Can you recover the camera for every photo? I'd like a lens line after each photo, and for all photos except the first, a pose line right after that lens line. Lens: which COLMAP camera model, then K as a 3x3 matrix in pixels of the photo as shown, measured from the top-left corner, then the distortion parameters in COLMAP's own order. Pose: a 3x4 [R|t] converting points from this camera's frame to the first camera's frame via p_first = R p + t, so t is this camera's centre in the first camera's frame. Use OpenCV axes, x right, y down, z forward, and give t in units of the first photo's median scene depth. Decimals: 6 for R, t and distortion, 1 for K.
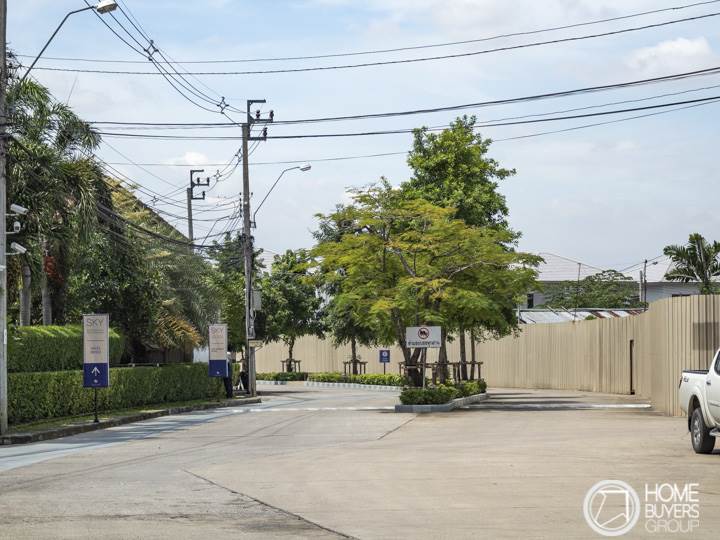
lens RADIAL K [[2053.0, 0, 360.0], [0, 2053.0, 270.0], [0, 0, 1]] dist [-0.034789, -0.166263]
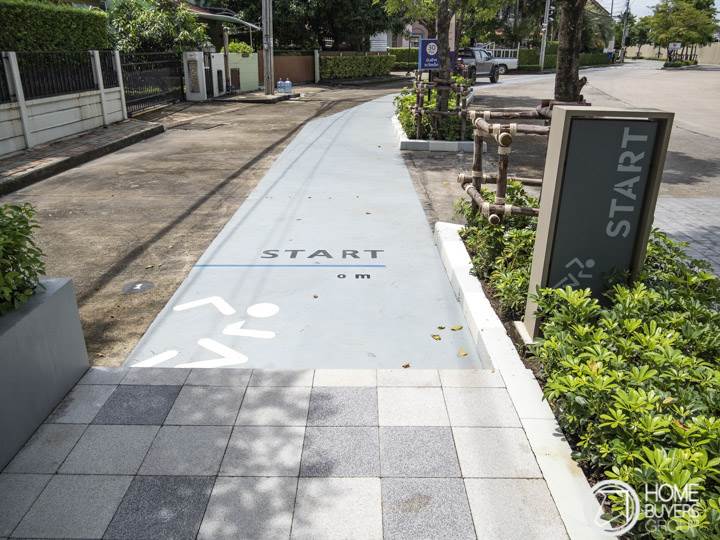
lens RADIAL K [[574.5, 0, 360.0], [0, 574.5, 270.0], [0, 0, 1]] dist [-0.005304, -0.010379]
pose [[0.888660, 0.179435, -0.422003, 0.028492], [0.004051, 0.917158, 0.398504, -0.005497], [0.458549, -0.355844, 0.814314, -0.107224]]
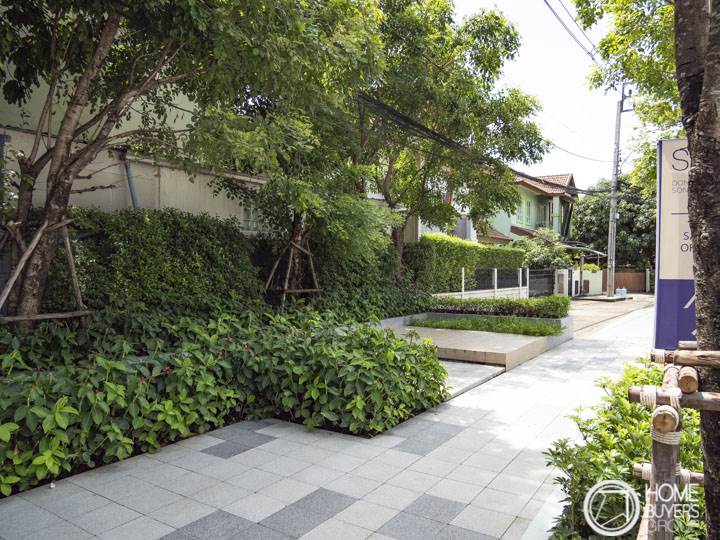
lens RADIAL K [[539.0, 0, 360.0], [0, 539.0, 270.0], [0, 0, 1]] dist [-0.046487, -0.000504]
pose [[0.496455, 0.018811, -0.867859, 0.126298], [0.026194, 0.998985, 0.036637, -0.012579], [0.867667, -0.040922, 0.495458, -0.256186]]
